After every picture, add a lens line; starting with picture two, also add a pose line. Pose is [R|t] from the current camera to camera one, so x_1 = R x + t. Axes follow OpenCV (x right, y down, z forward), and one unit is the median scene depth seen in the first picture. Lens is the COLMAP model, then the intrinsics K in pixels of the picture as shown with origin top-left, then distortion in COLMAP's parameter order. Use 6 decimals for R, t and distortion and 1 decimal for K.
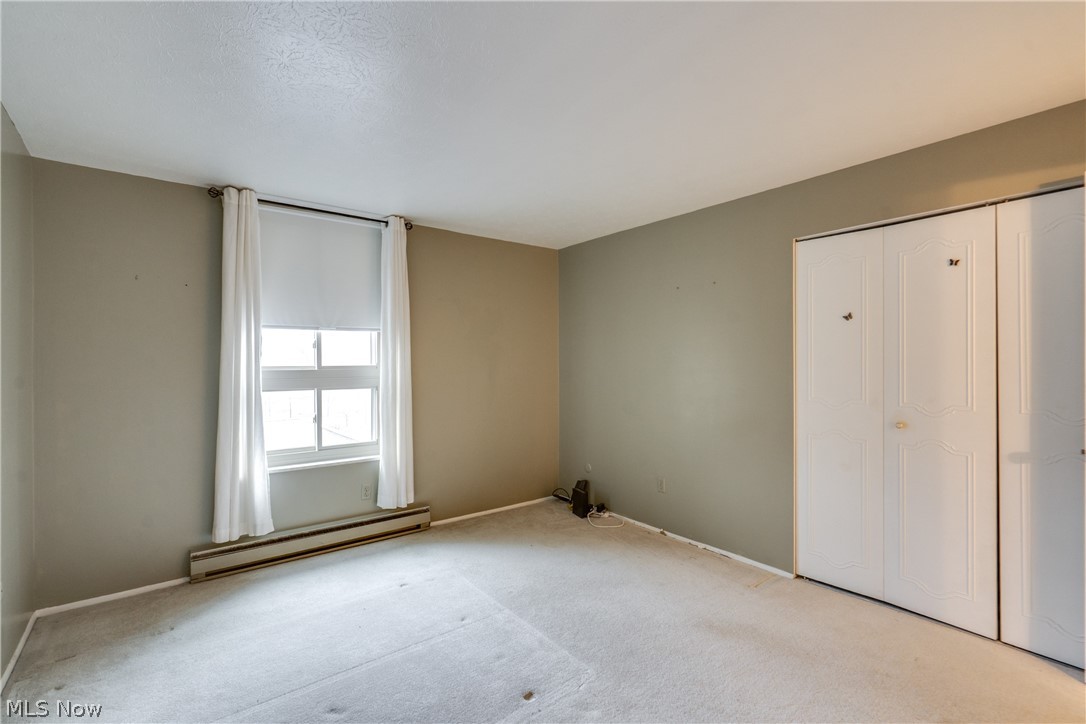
lens RADIAL K [[496.0, 0, 539.8], [0, 496.0, 363.4], [0, 0, 1]] dist [-0.001979, 0.001736]
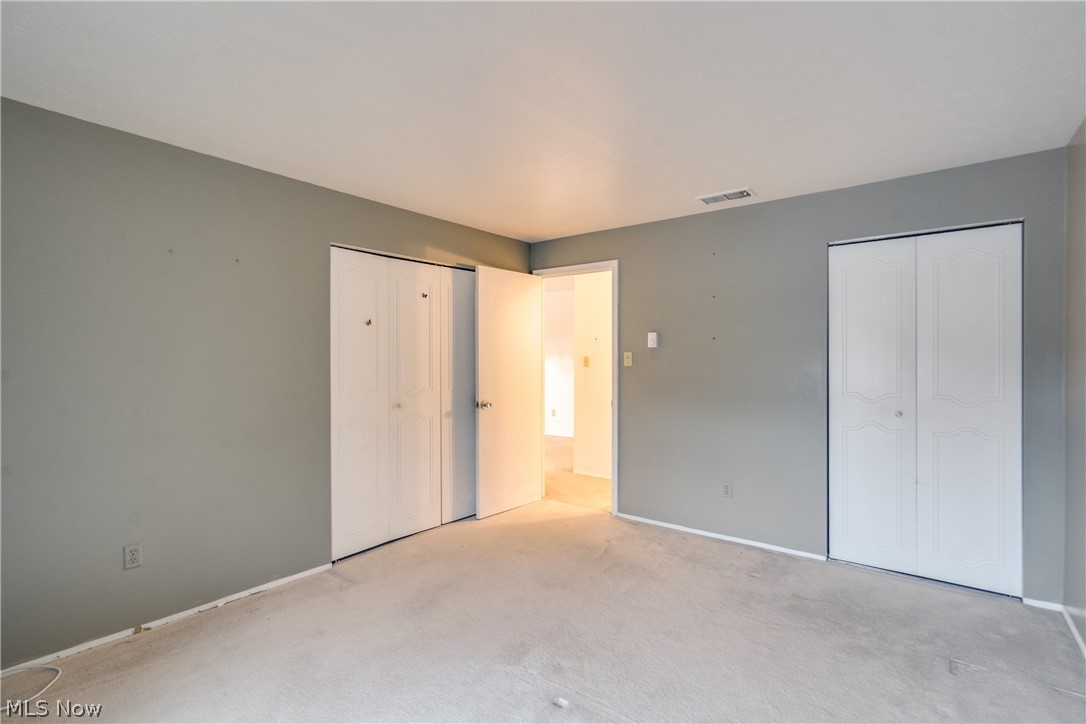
lens RADIAL K [[496.0, 0, 547.7], [0, 496.0, 357.5], [0, 0, 1]] dist [-0.001979, 0.001736]
pose [[-0.246746, 0.004848, 0.969068, -0.599273], [0.004441, 0.999983, -0.003872, -0.001619], [-0.969070, 0.003348, -0.246763, 0.790150]]
